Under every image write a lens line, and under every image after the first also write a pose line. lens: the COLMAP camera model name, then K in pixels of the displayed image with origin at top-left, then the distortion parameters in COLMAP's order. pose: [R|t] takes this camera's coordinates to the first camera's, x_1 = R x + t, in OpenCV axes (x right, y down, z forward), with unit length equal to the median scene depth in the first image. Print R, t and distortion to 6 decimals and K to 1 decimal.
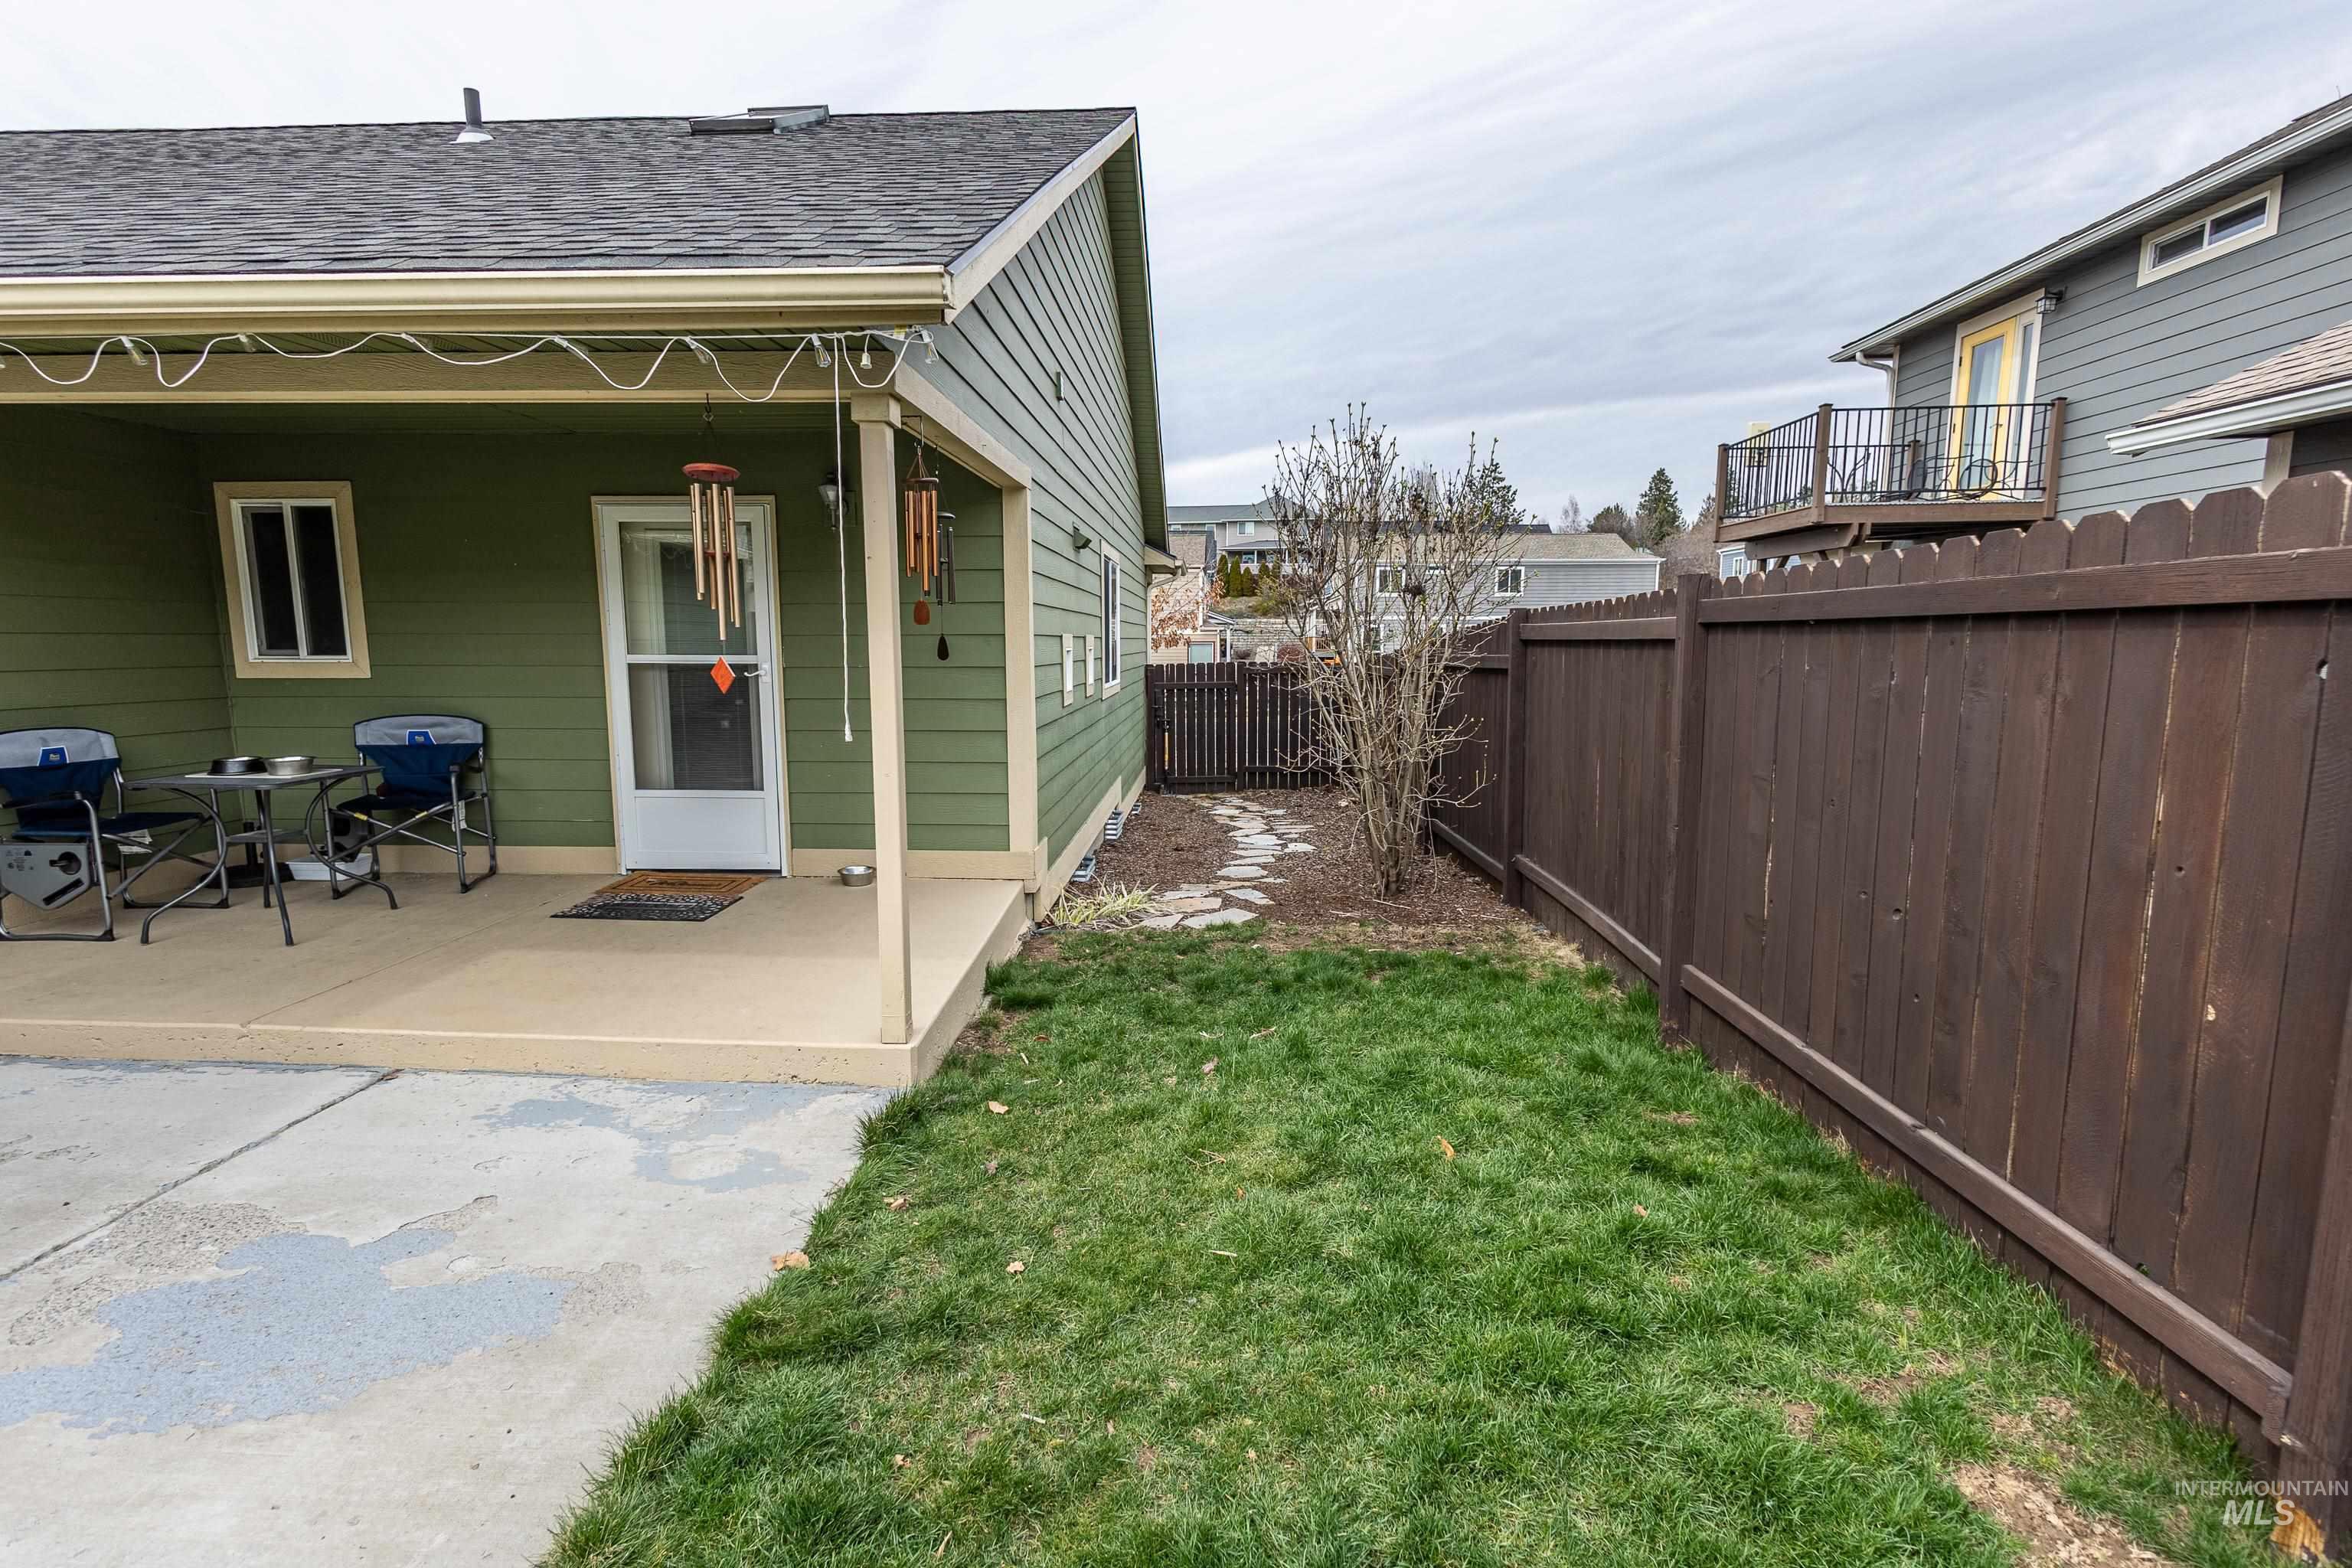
lens RADIAL K [[1085.7, 0, 1174.1], [0, 1085.7, 781.7], [0, 0, 1]] dist [0.009275, -0.001563]
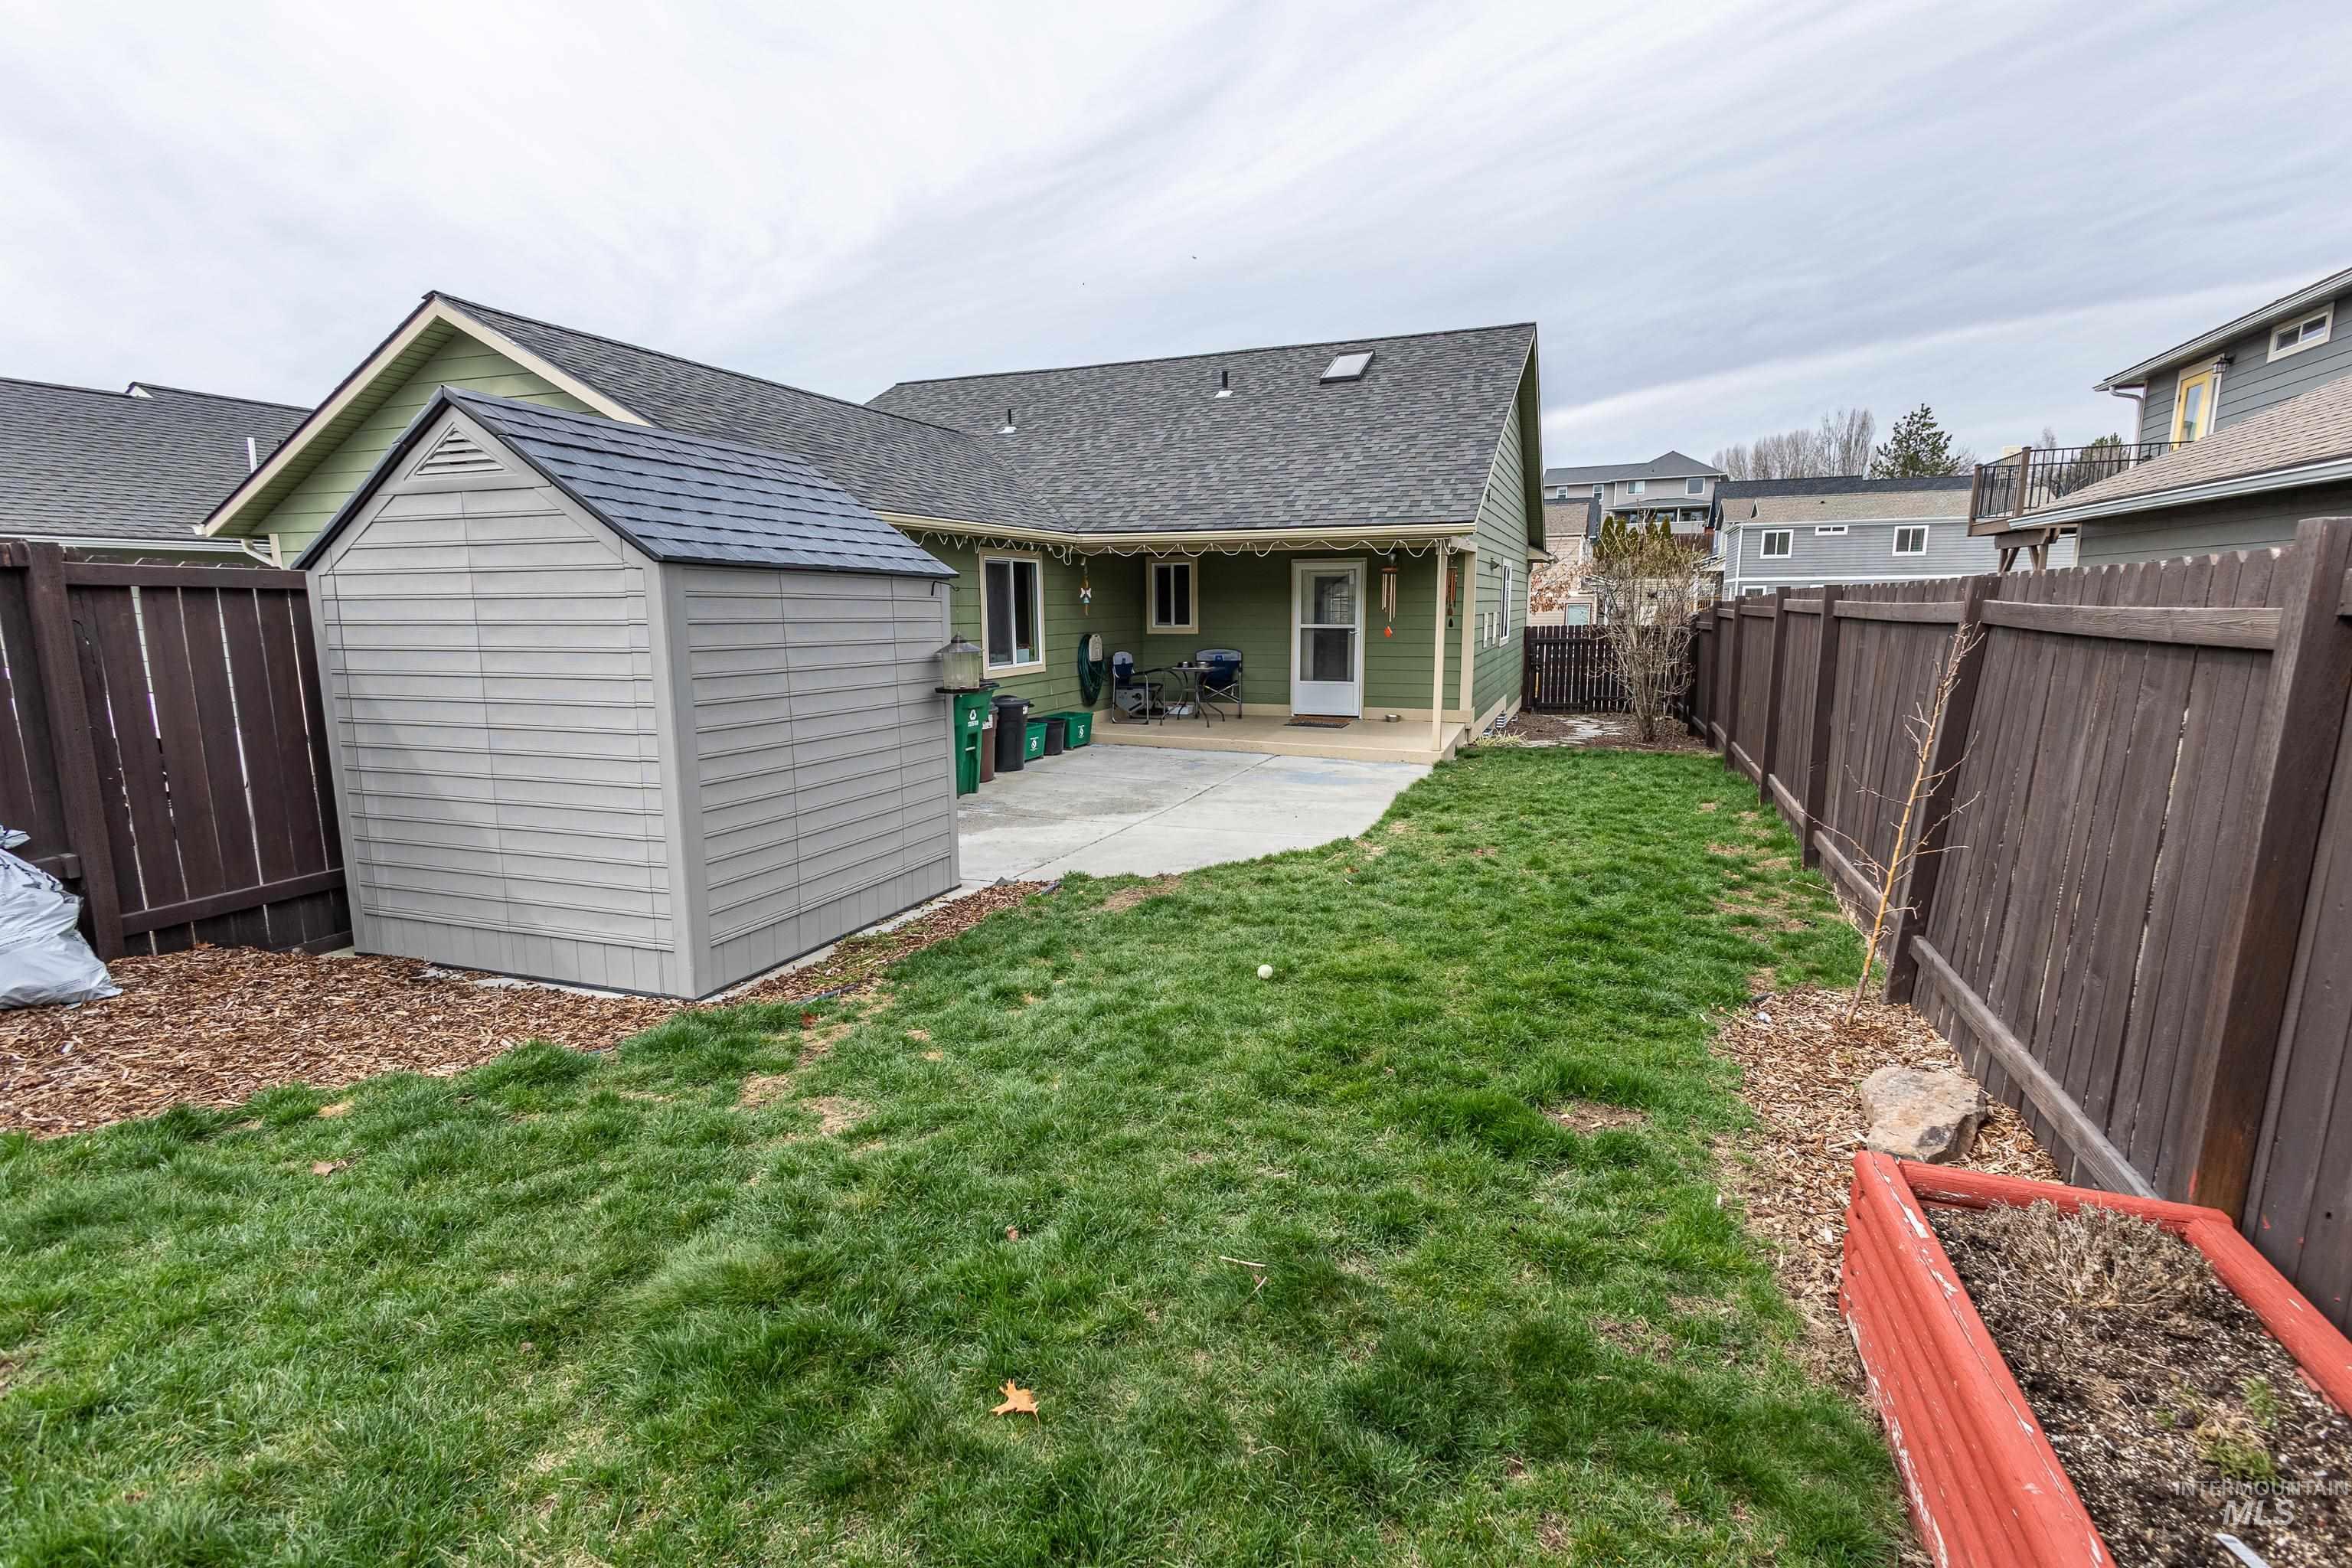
lens RADIAL K [[1085.7, 0, 1181.2], [0, 1085.7, 791.8], [0, 0, 1]] dist [0.009275, -0.001563]
pose [[0.946693, 0.049760, -0.318270, 0.018717], [-0.034829, 0.998017, 0.052436, 0.081853], [0.320248, -0.038556, 0.946549, -0.823141]]
